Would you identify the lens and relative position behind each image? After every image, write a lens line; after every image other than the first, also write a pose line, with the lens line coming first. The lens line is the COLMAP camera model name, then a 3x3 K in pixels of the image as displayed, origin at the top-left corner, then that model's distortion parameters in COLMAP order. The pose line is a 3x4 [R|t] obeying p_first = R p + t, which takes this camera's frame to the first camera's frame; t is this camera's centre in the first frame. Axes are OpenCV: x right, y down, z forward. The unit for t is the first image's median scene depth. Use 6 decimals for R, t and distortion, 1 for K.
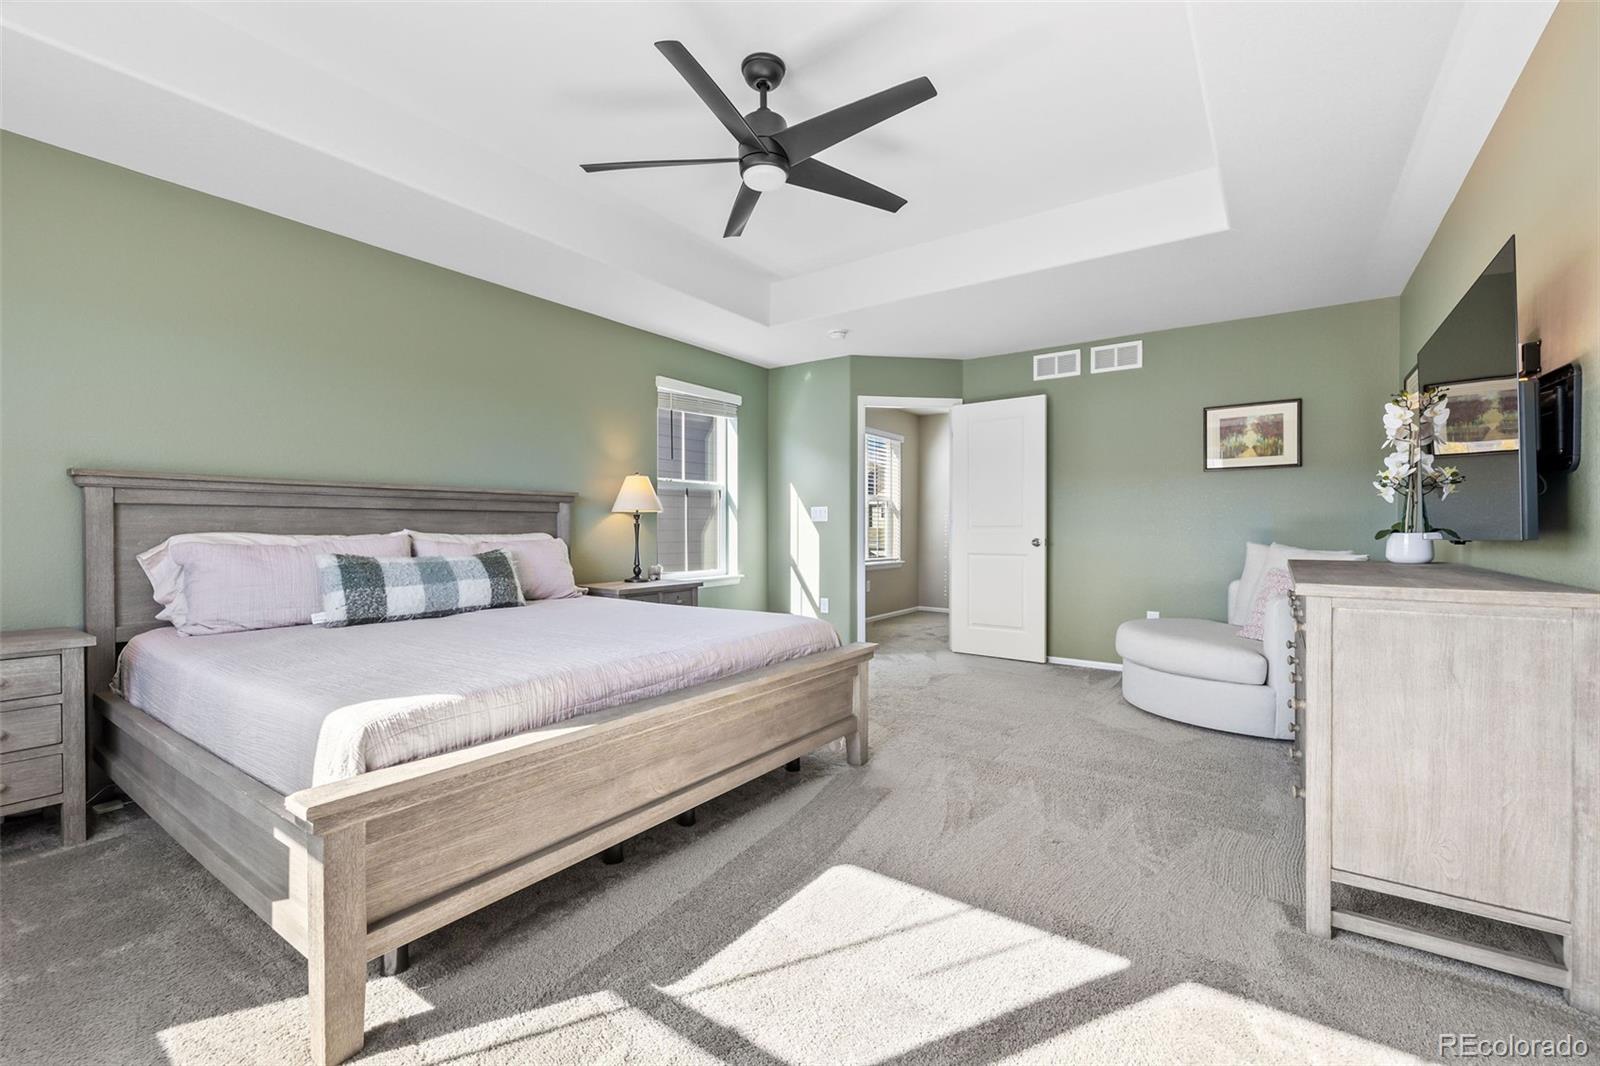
lens RADIAL K [[677.3, 0, 800.0], [0, 677.3, 533.0], [0, 0, 1]] dist [-0.001444, -0.000212]
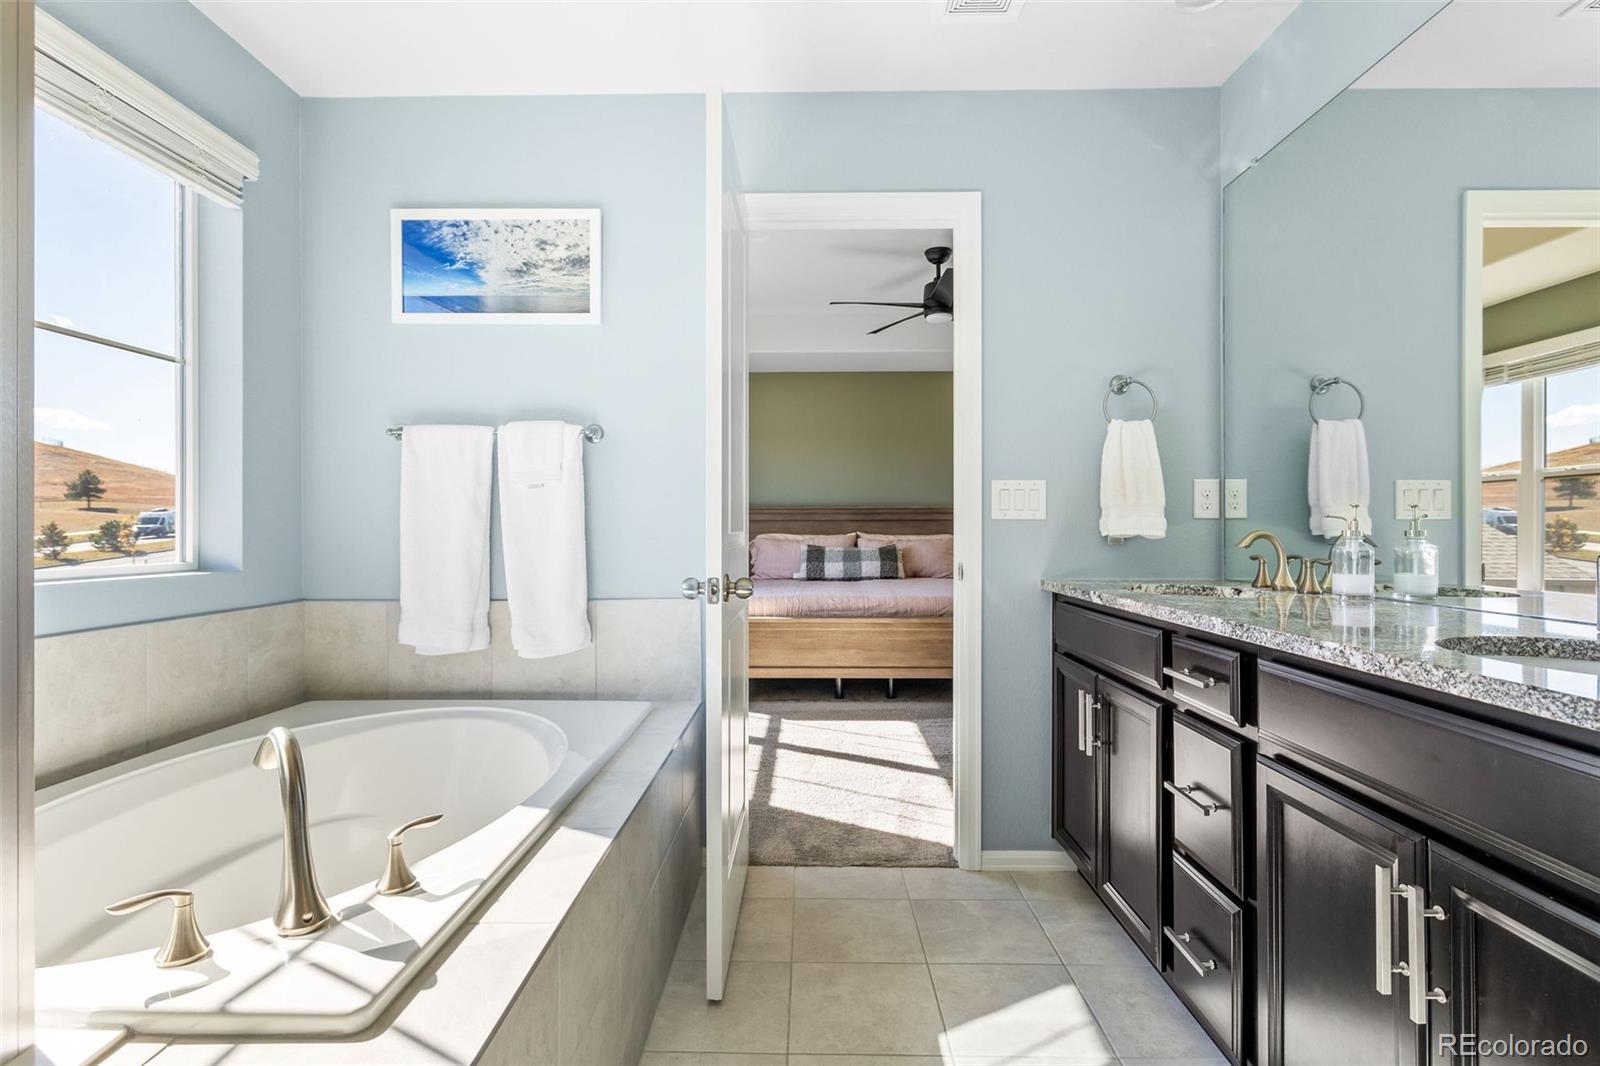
lens RADIAL K [[773.4, 0, 800.6], [0, 773.4, 527.1], [0, 0, 1]] dist [-0.004584, -0.000061]
pose [[0.571356, -0.003501, -0.820695, 1.125777], [-0.004987, 0.999958, -0.007738, -0.001710], [0.820687, 0.008513, 0.571314, -0.293597]]
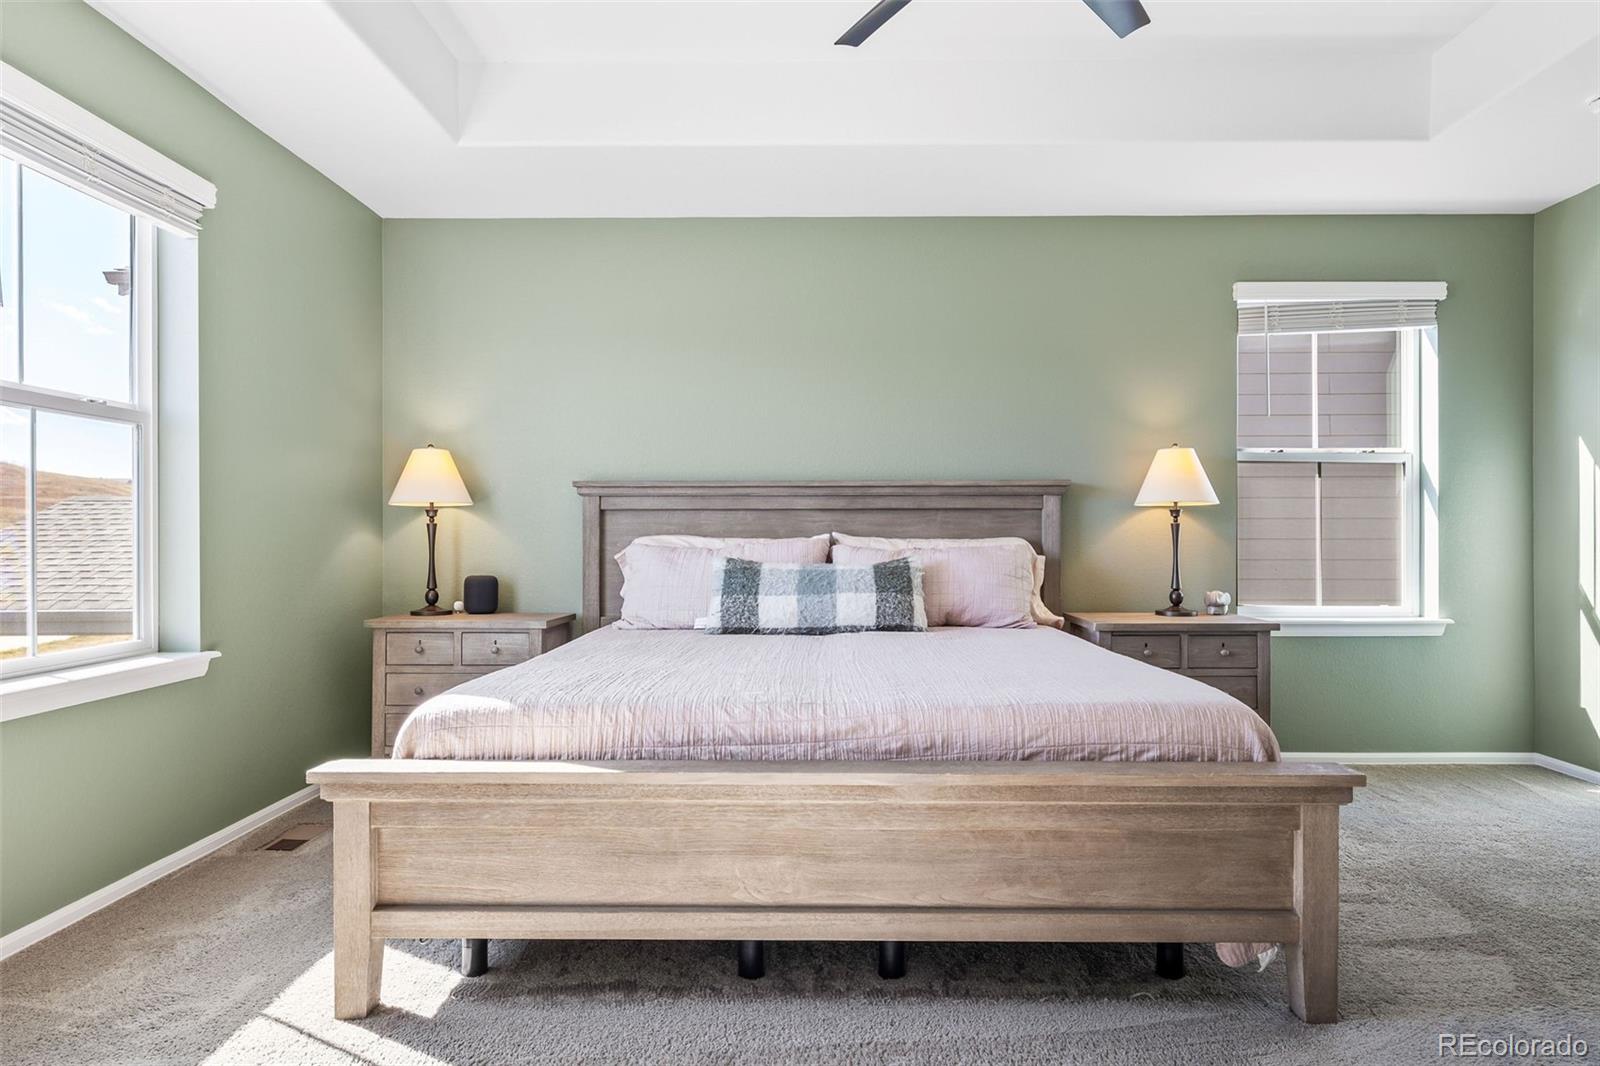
lens RADIAL K [[924.5, 0, 801.7], [0, 924.5, 537.7], [0, 0, 1]] dist [-0.003622, -0.000479]
pose [[0.569993, -0.001367, -0.821649, 0.430887], [-0.005727, 0.999968, -0.005637, 0.009850], [0.821630, 0.007919, 0.569966, 0.344108]]
